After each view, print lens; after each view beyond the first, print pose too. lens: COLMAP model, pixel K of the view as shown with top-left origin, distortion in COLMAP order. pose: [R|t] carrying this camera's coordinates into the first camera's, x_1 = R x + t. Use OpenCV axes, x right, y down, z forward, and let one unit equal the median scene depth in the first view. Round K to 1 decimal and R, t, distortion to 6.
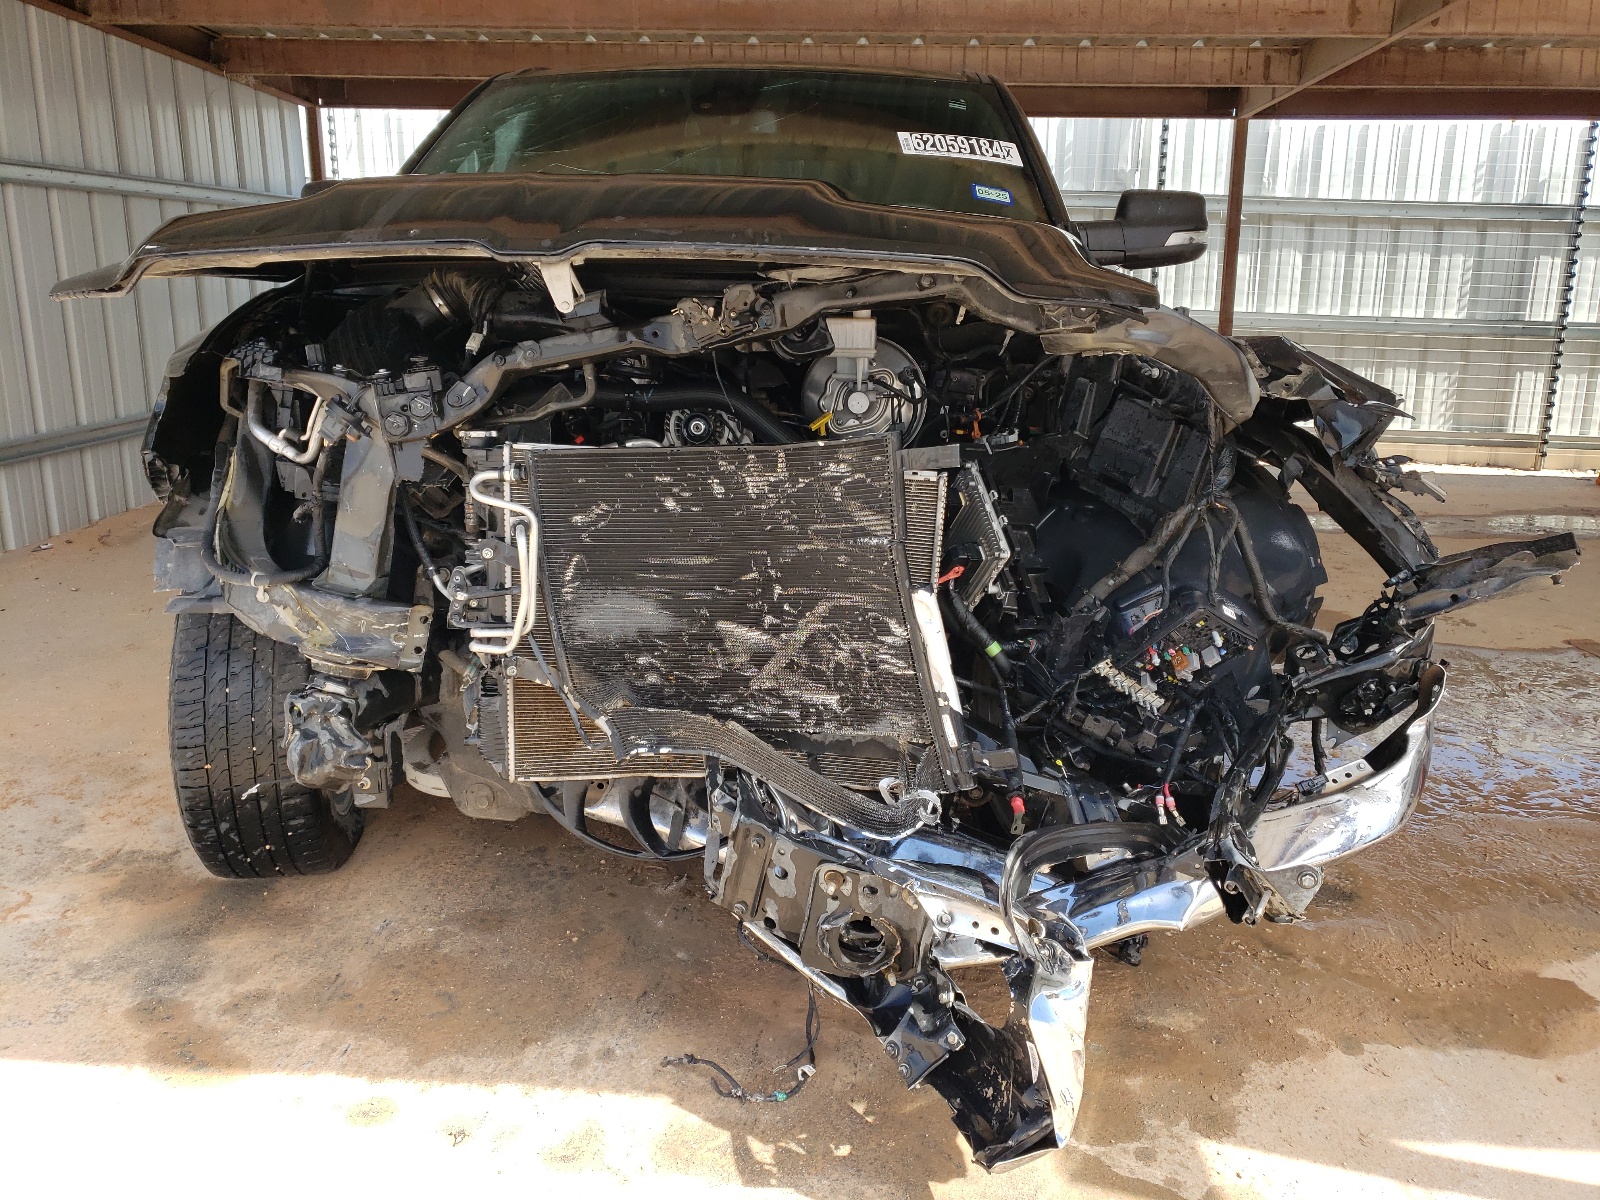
lens RADIAL K [[1207.8, 0, 817.9], [0, 1207.8, 596.8], [0, 0, 1]] dist [0.177926, -0.362238]
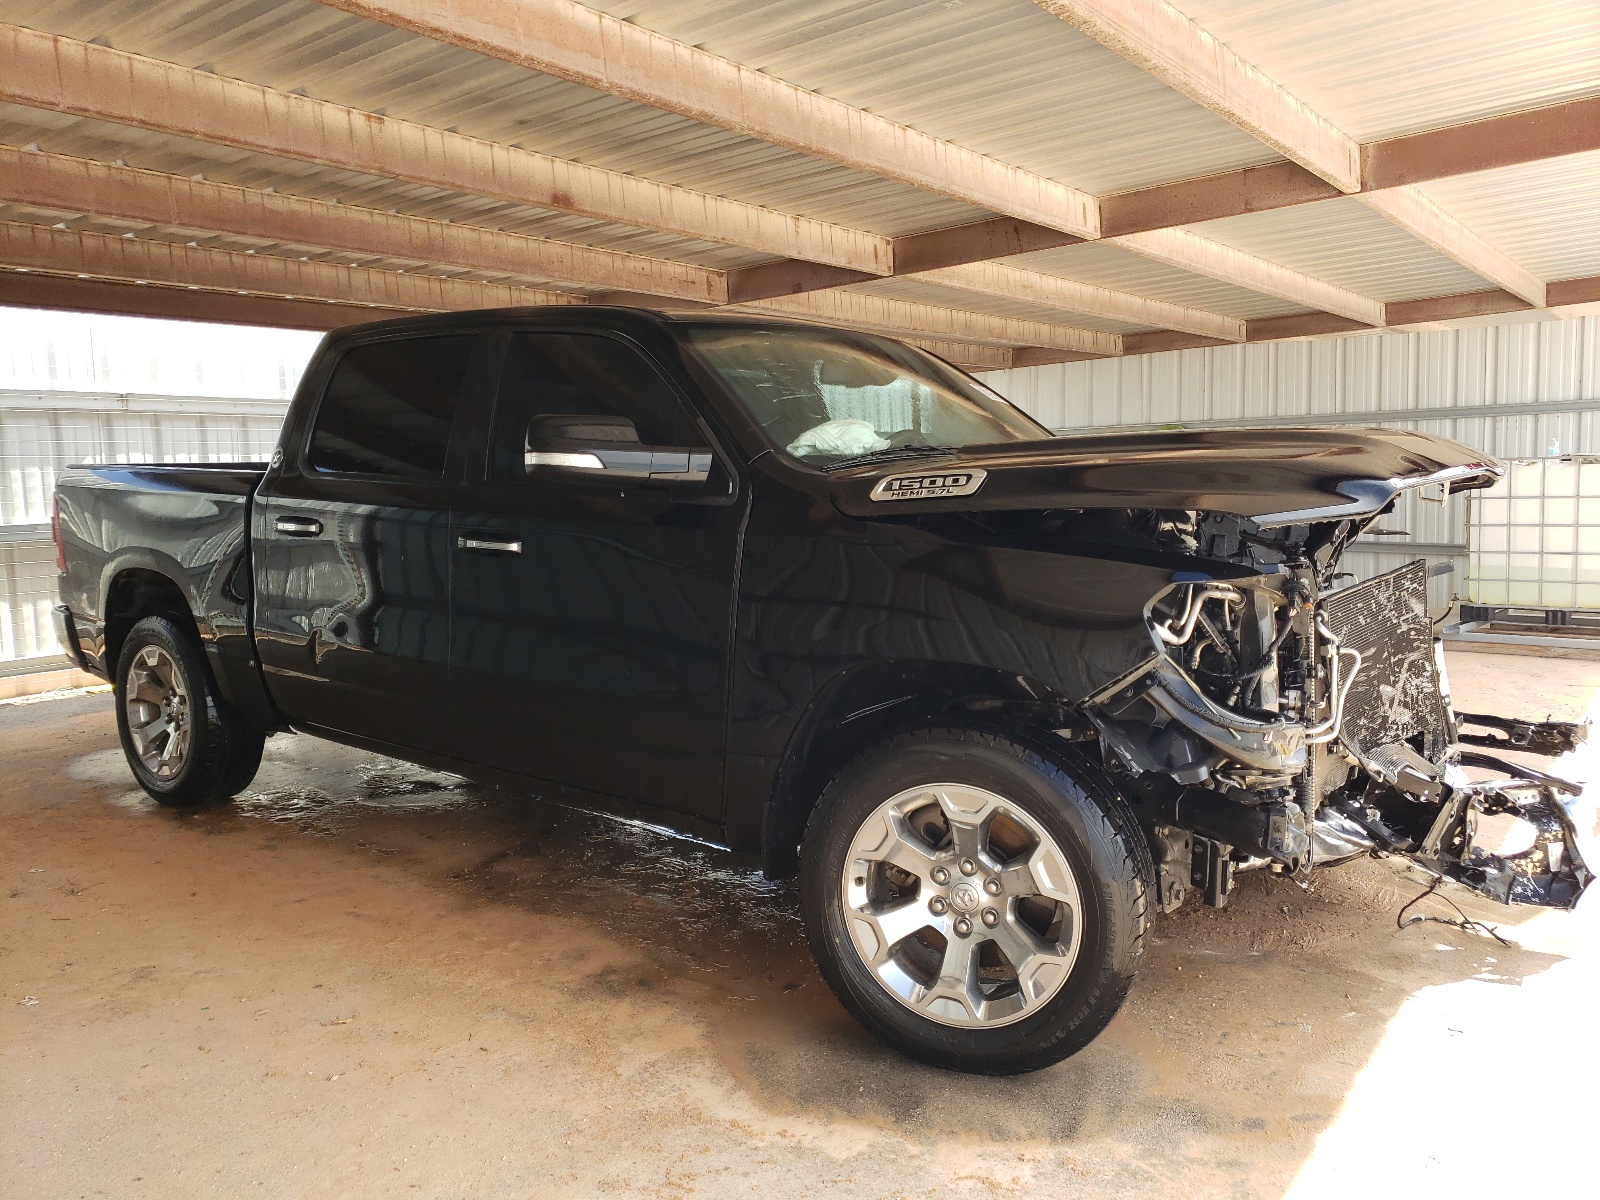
lens RADIAL K [[1234.1, 0, 800.0], [0, 1234.1, 600.0], [0, 0, 1]] dist [0.067030, -0.000766]
pose [[0.553753, -0.120350, 0.823938, -1.890623], [0.240339, 0.970488, -0.019771, -0.246387], [-0.797242, 0.208972, 0.566335, 0.628746]]
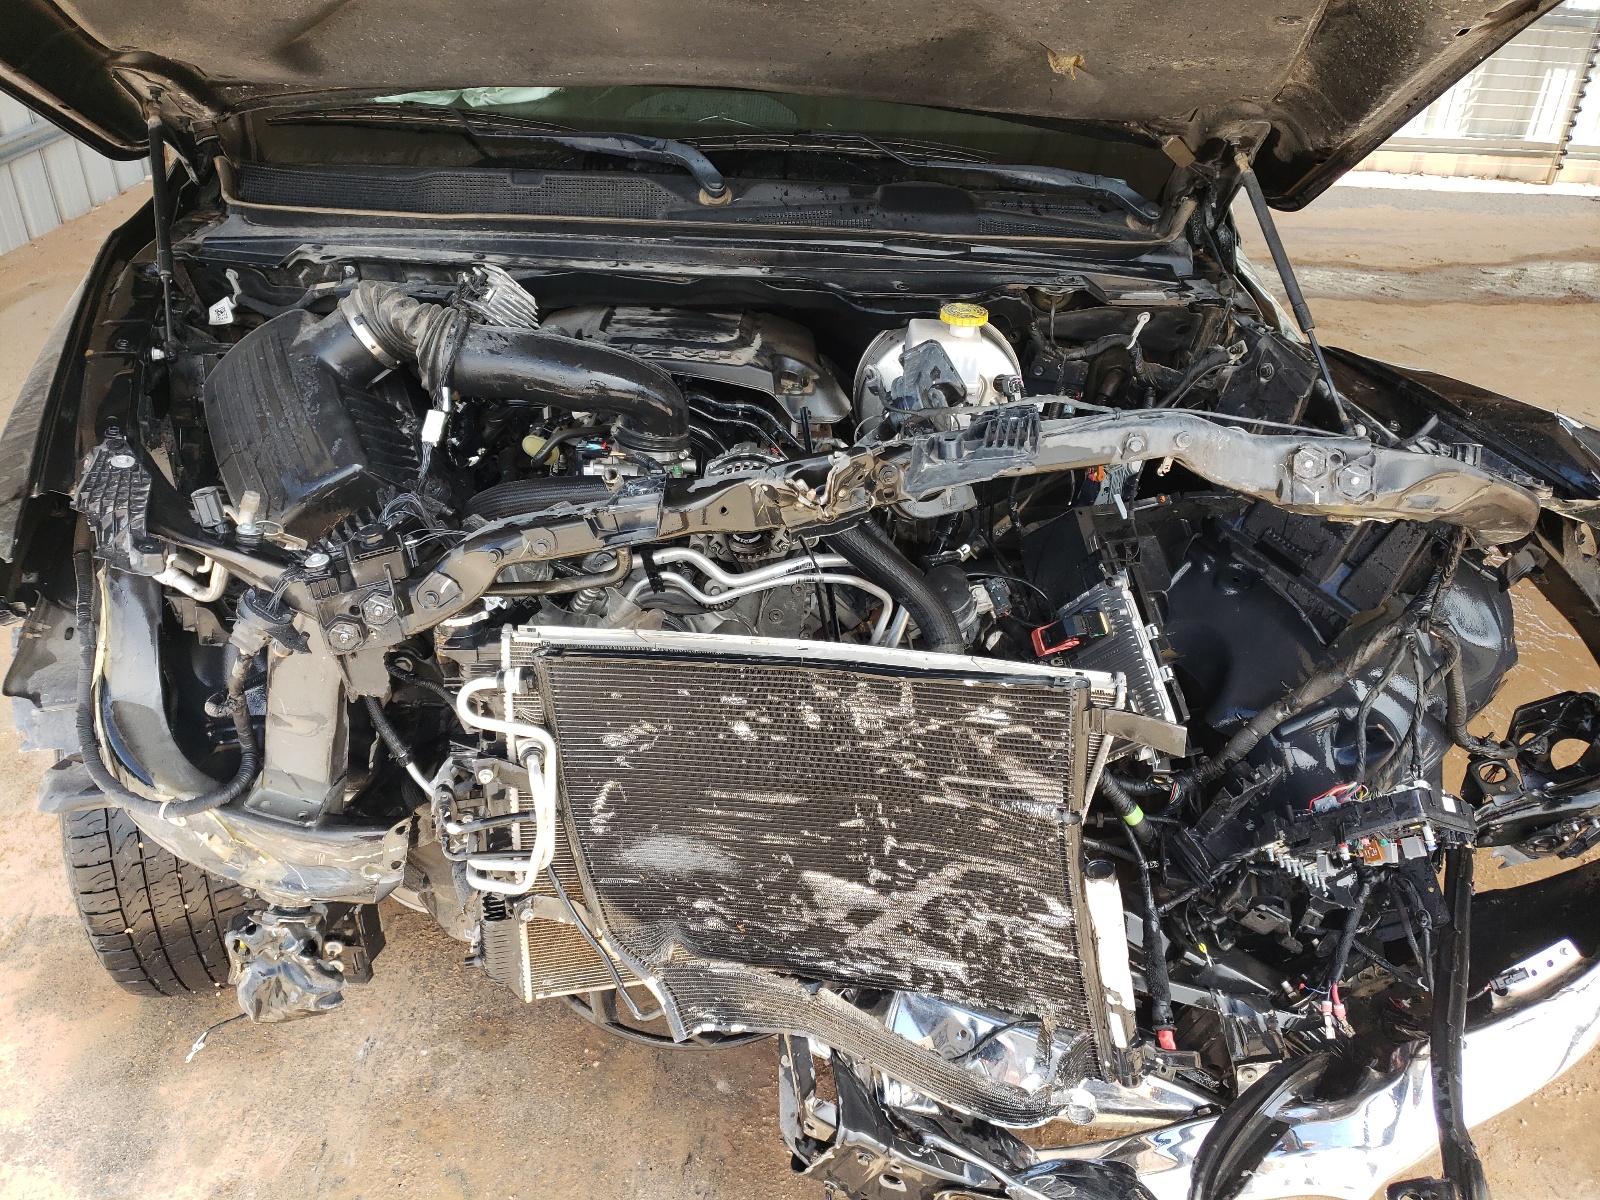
lens RADIAL K [[1226.3, 0, 800.0], [0, 1226.3, 600.0], [0, 0, 1]] dist [0.069445, -0.112102]
pose [[0.998374, -0.010487, 0.056025, -0.124926], [-0.006307, 0.956563, 0.291458, -0.353771], [-0.056648, -0.291338, 0.954942, 0.323735]]
